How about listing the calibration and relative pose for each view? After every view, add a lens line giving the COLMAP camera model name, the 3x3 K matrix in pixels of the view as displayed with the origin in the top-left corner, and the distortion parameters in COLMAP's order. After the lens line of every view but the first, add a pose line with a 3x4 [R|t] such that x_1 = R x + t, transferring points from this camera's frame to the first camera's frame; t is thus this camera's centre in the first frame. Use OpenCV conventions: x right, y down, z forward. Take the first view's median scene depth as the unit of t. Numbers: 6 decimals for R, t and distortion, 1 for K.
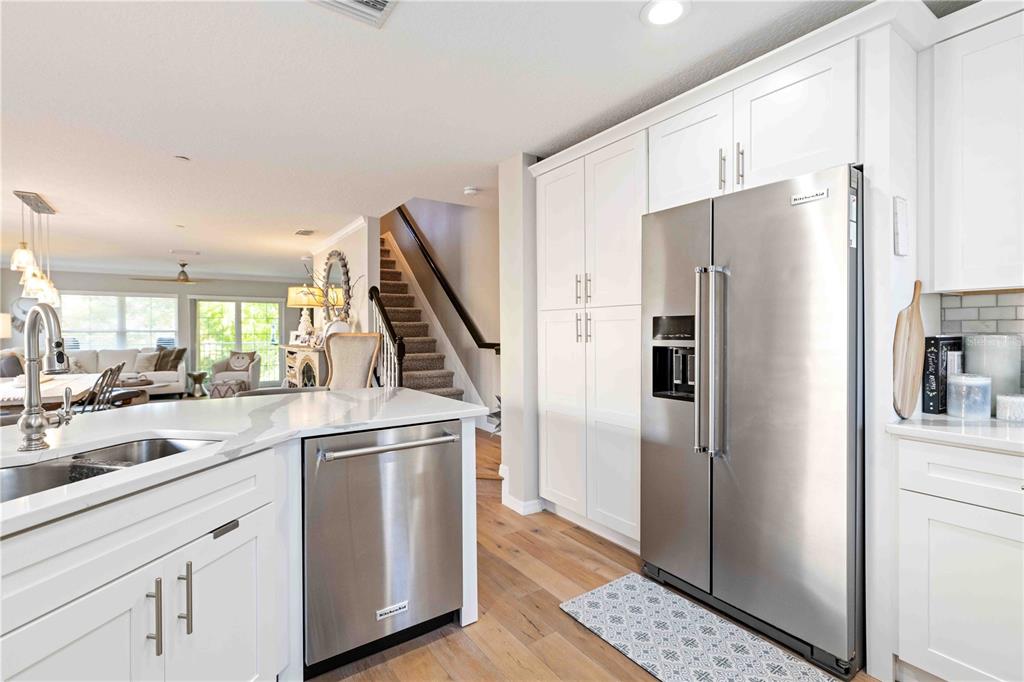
lens RADIAL K [[469.6, 0, 509.6], [0, 469.6, 336.1], [0, 0, 1]] dist [-0.002010, 0.000383]
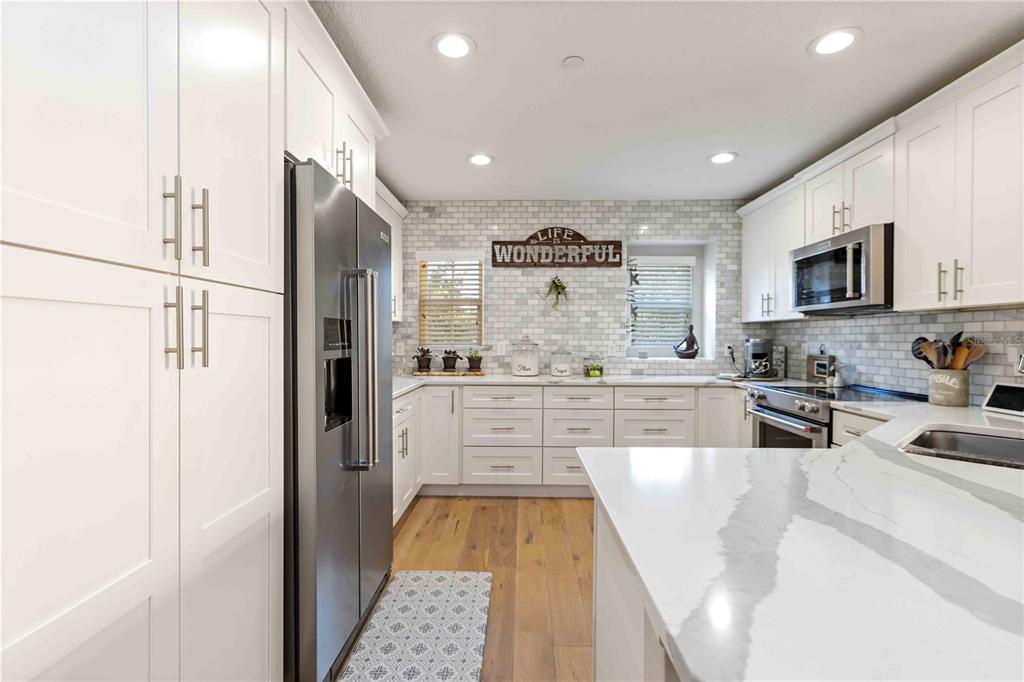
lens RADIAL K [[469.6, 0, 509.6], [0, 469.6, 336.1], [0, 0, 1]] dist [-0.002010, 0.000383]
pose [[-0.800730, 0.001936, 0.599023, -0.306633], [0.006799, 0.999960, 0.005856, -0.014363], [-0.598987, 0.008762, -0.800711, 1.292201]]
